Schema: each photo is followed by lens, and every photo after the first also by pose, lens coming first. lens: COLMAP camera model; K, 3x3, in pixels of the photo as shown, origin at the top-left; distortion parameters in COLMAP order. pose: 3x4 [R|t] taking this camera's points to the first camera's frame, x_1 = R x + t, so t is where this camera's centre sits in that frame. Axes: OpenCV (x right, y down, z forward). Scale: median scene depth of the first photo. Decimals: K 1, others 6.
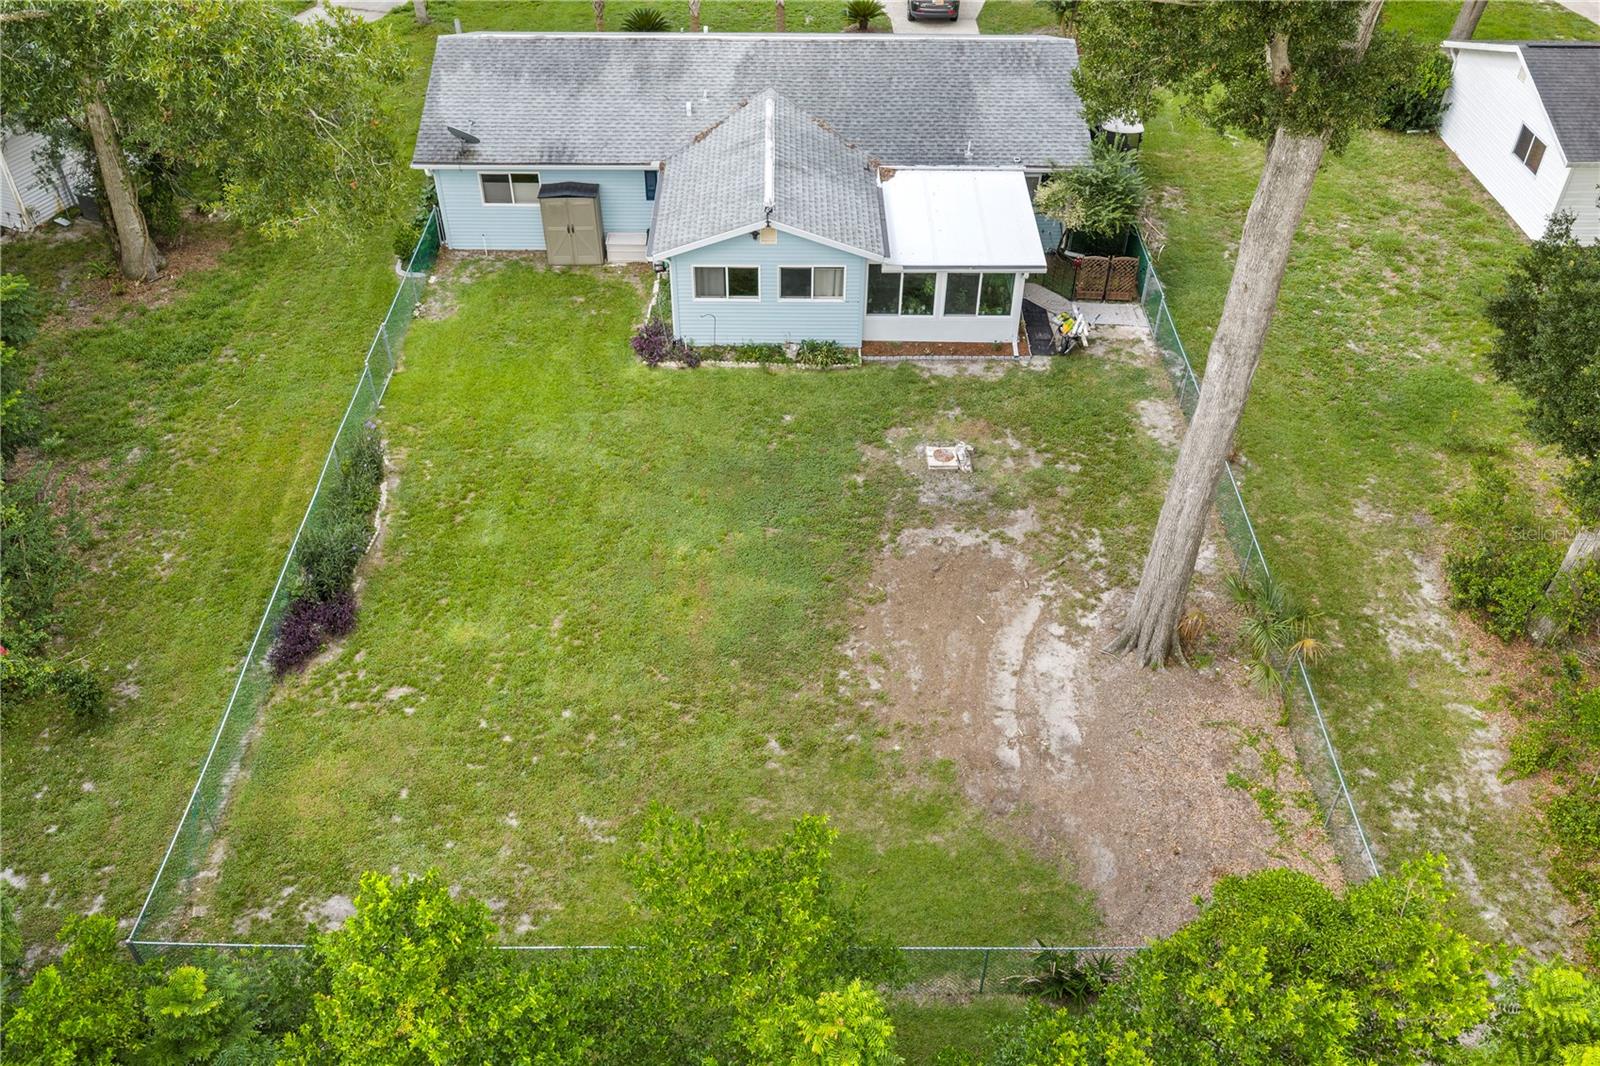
lens RADIAL K [[1352.9, 0, 796.6], [0, 1352.9, 533.0], [0, 0, 1]] dist [0.010358, -0.004850]
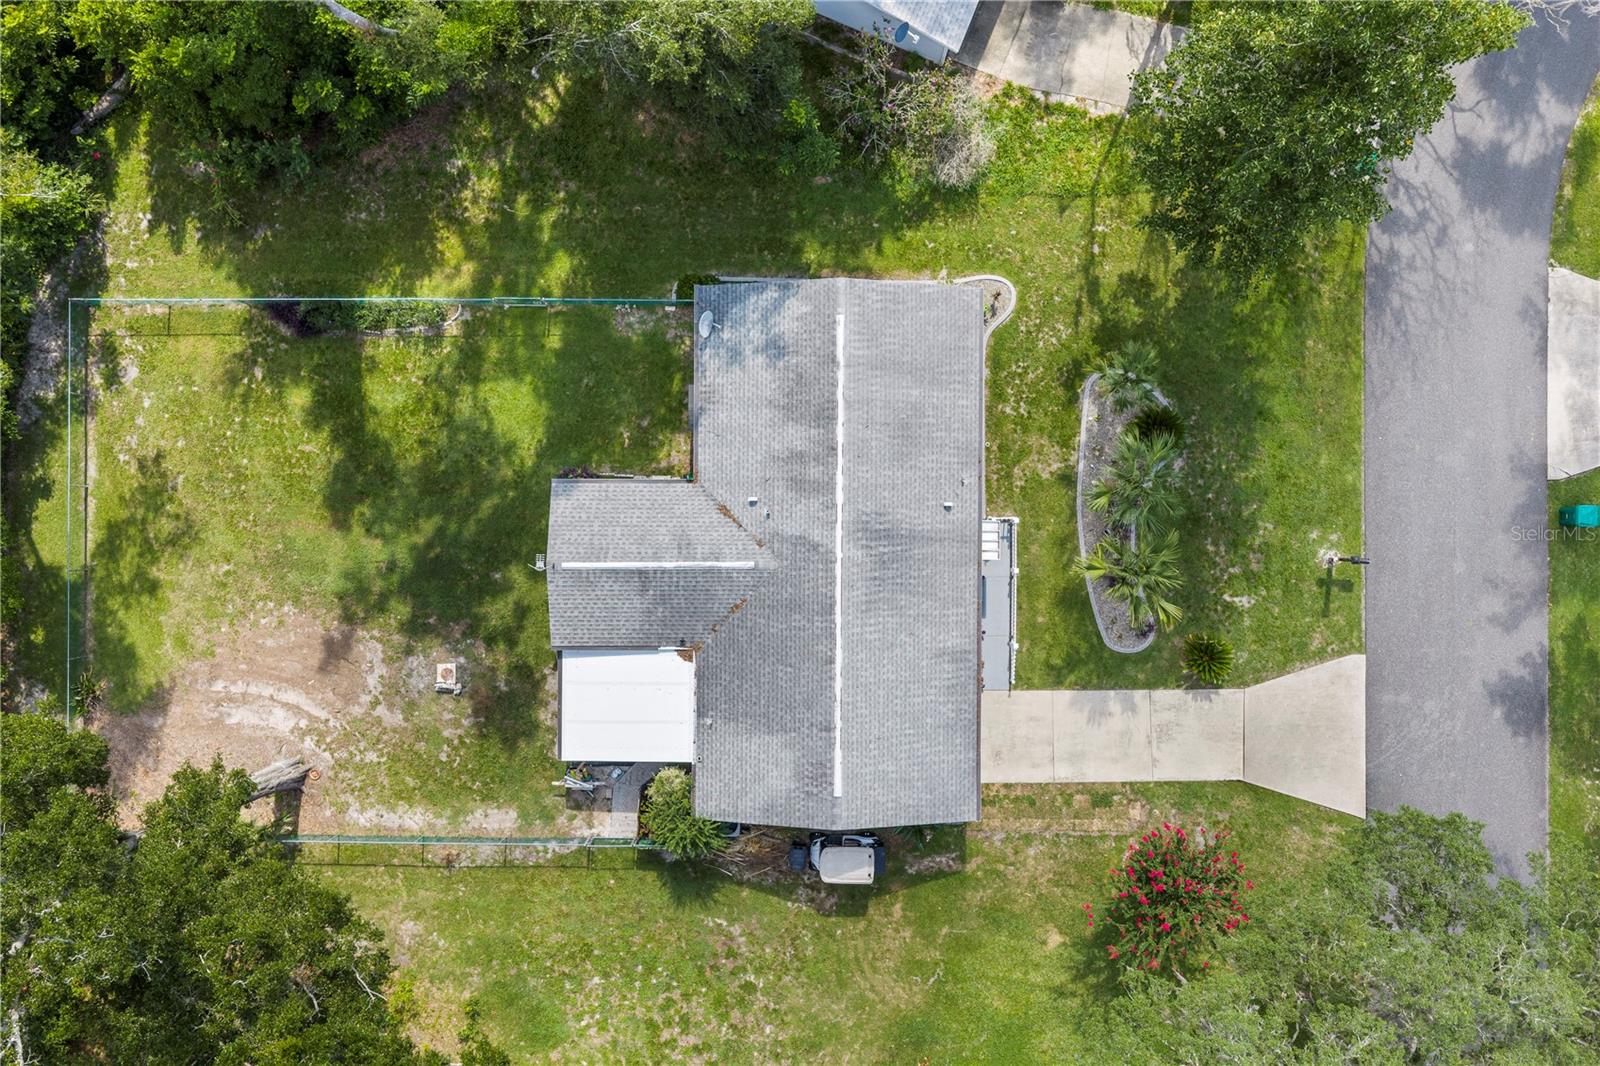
lens RADIAL K [[1352.9, 0, 800.2], [0, 1352.9, 535.1], [0, 0, 1]] dist [0.010358, -0.004850]
pose [[-0.006511, 0.999918, -0.011006, -0.043823], [-0.642916, 0.004244, 0.765925, -1.716180], [0.765909, 0.012063, 0.642836, 0.332541]]
